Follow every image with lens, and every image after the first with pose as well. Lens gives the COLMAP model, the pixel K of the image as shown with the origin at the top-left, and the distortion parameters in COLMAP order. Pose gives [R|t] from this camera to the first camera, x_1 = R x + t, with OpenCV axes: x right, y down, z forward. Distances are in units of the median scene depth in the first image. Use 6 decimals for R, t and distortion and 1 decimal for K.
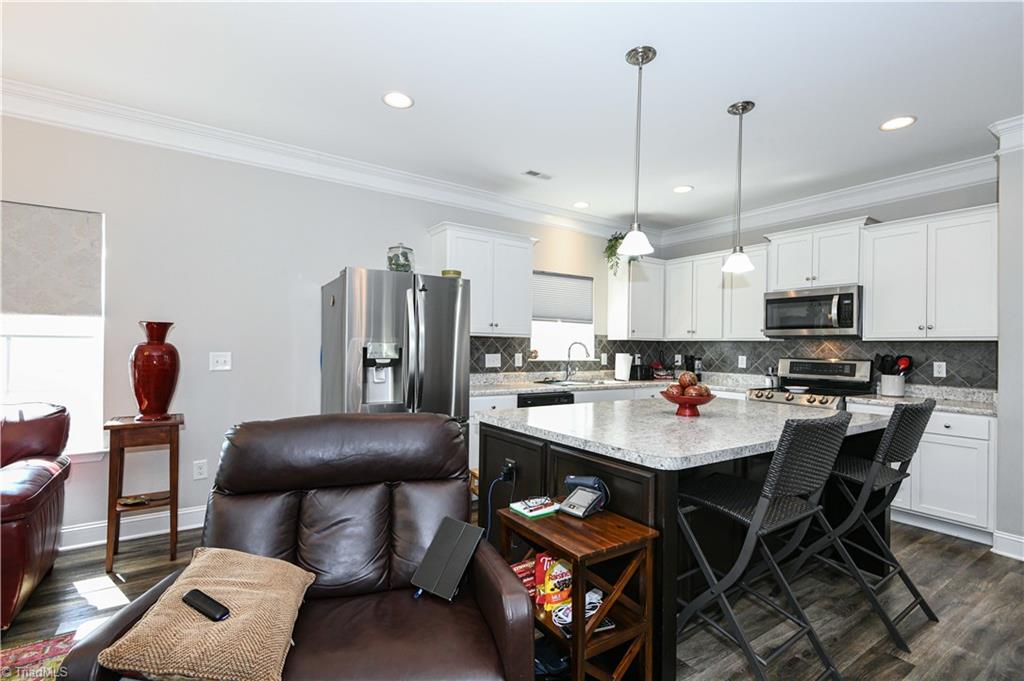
lens RADIAL K [[469.9, 0, 512.0], [0, 469.9, 340.5], [0, 0, 1]] dist [0.029326, 0.000088]
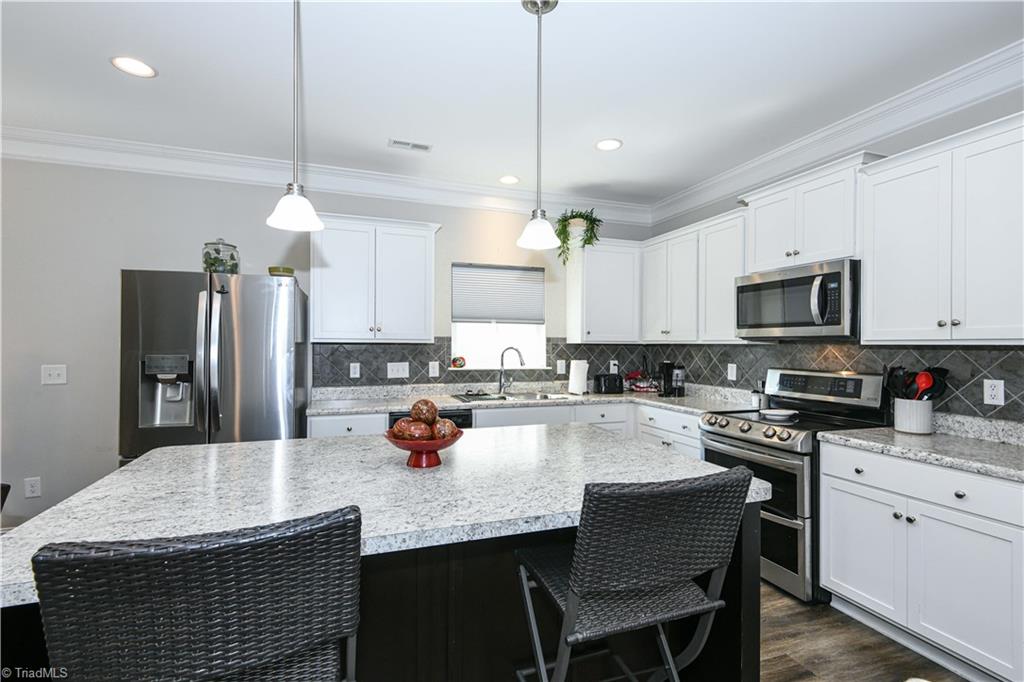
lens RADIAL K [[470.7, 0, 512.0], [0, 470.7, 341.0], [0, 0, 1]] dist [0.021258, 0.000462]
pose [[0.967148, -0.011426, -0.253956, 0.374621], [0.012477, 0.999919, 0.002529, -0.010193], [0.253907, -0.005615, 0.967212, 0.216933]]
